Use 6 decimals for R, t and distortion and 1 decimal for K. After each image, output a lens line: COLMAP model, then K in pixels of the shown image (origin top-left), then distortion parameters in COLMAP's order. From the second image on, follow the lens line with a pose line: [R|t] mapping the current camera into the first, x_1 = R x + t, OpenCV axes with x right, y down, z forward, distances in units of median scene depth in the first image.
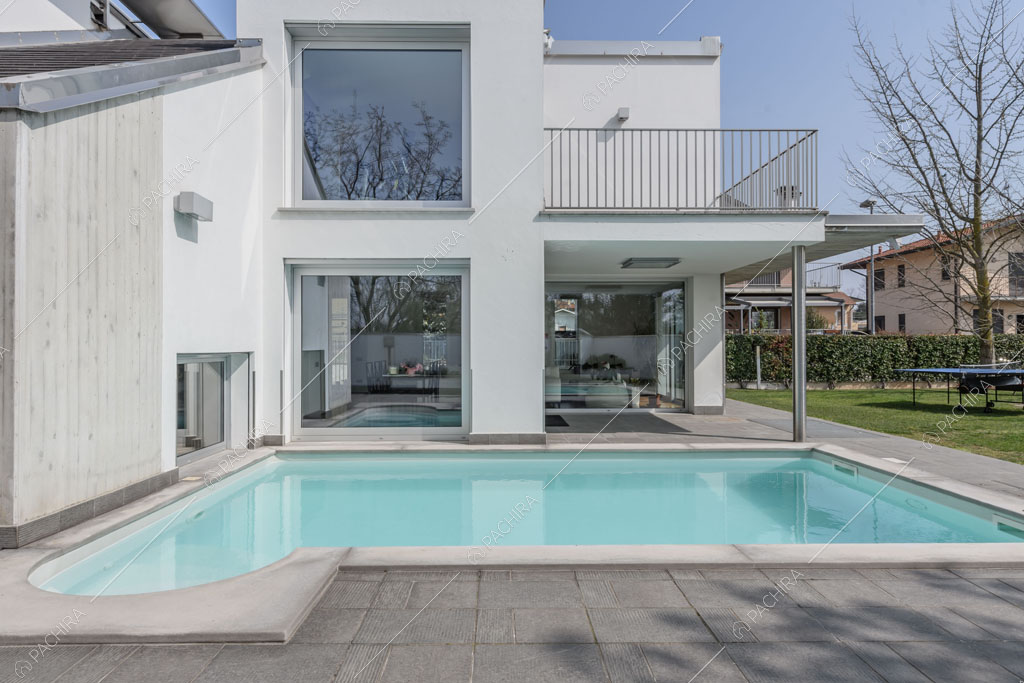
lens RADIAL K [[617.1, 0, 512.0], [0, 617.1, 341.5], [0, 0, 1]] dist [0.002729, -0.002100]
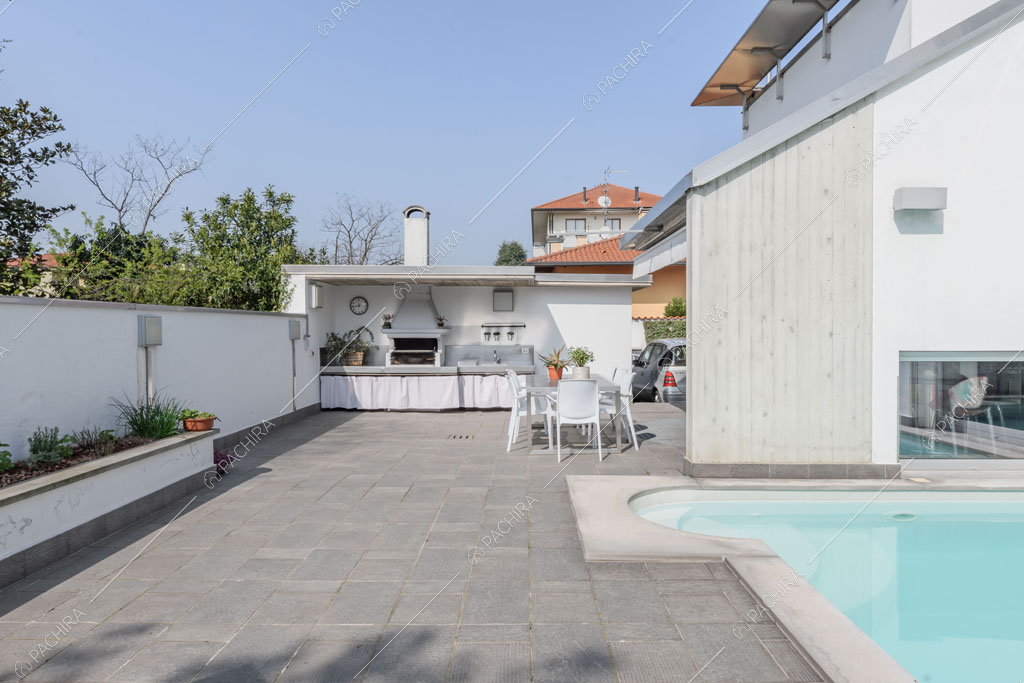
lens RADIAL K [[628.2, 0, 512.0], [0, 628.2, 341.5], [0, 0, 1]] dist [-0.002447, -0.001061]
pose [[-0.026315, 0.022667, -0.999397, 0.670771], [0.011545, 0.999683, 0.022370, -0.035981], [0.999587, -0.010949, -0.026569, 0.535957]]
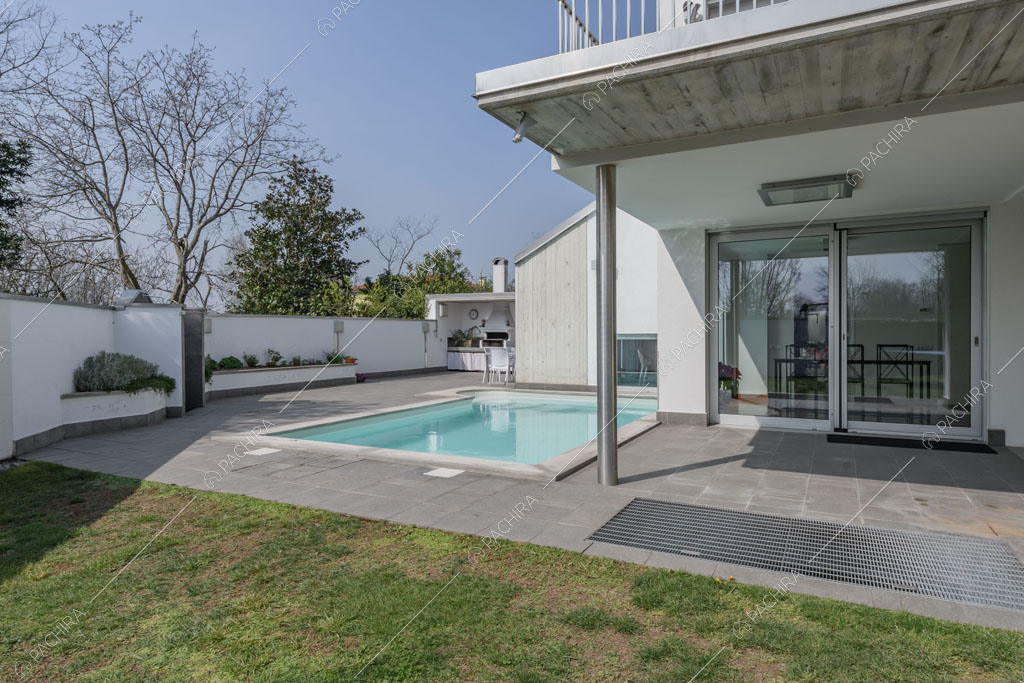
lens RADIAL K [[617.1, 0, 512.0], [0, 617.1, 341.5], [0, 0, 1]] dist [0.002729, -0.002100]
pose [[-0.484689, 0.015091, -0.874556, 2.046985], [0.012480, 0.999869, 0.010336, 0.026717], [0.874597, -0.005904, -0.484814, 2.411496]]
